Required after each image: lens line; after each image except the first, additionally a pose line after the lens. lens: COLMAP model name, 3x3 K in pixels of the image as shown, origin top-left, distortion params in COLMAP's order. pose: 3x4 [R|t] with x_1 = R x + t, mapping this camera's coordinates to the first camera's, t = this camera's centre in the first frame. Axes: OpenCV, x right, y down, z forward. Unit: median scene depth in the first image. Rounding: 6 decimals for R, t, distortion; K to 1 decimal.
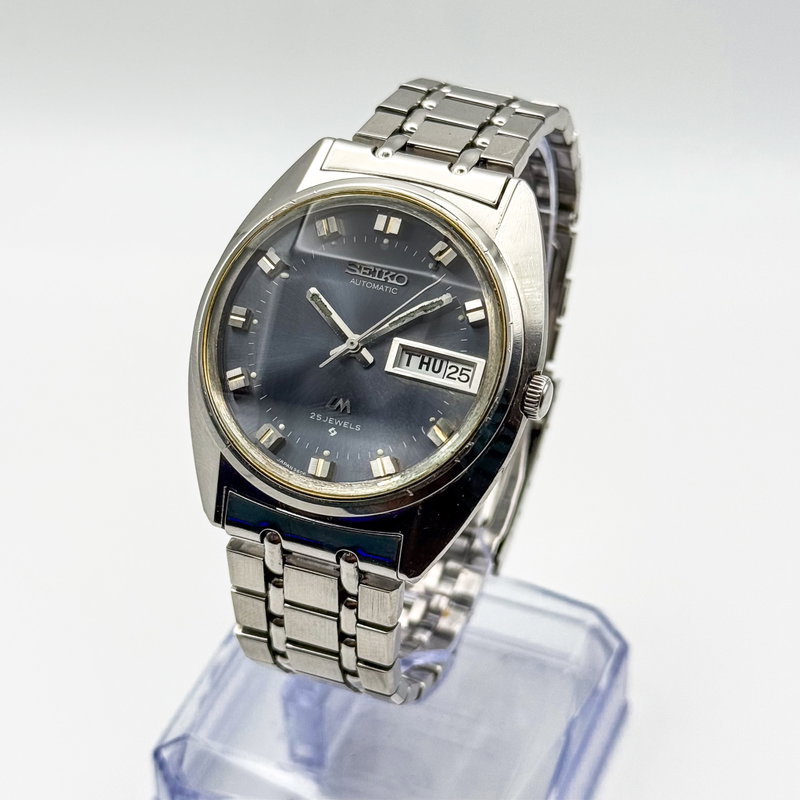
lens RADIAL K [[2122.3, 0, 400.0], [0, 2122.3, 400.0], [0, 0, 1]] dist [0.012604, -0.340989]
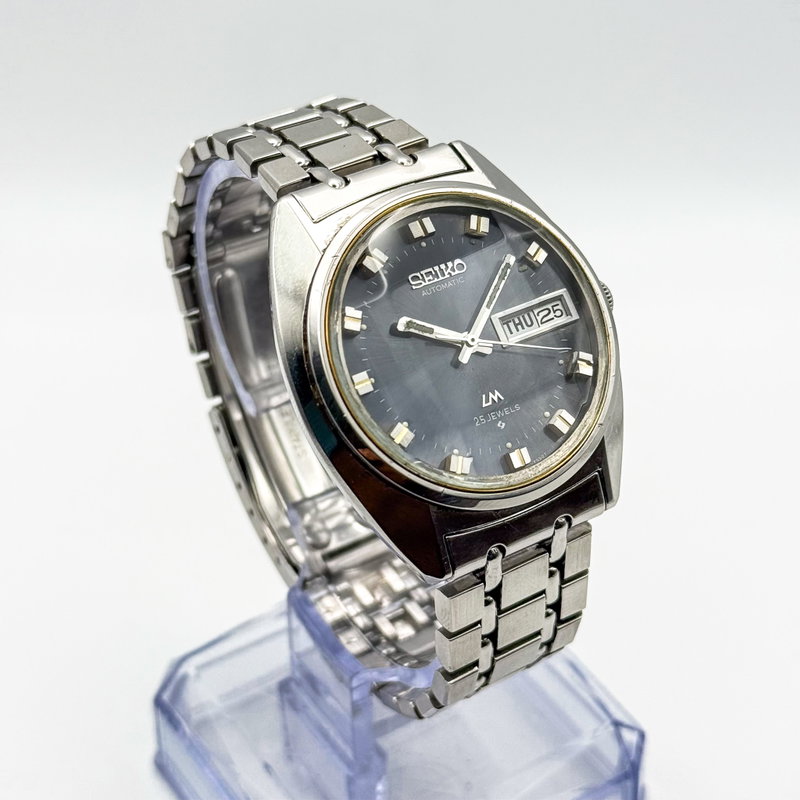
lens RADIAL K [[2122.3, 0, 400.0], [0, 2122.3, 400.0], [0, 0, 1]] dist [0.012604, -0.340989]
pose [[0.582629, -0.494016, 0.645361, -0.683552], [0.515220, 0.838621, 0.176815, -0.191983], [-0.628563, 0.229486, 0.743132, 0.265542]]
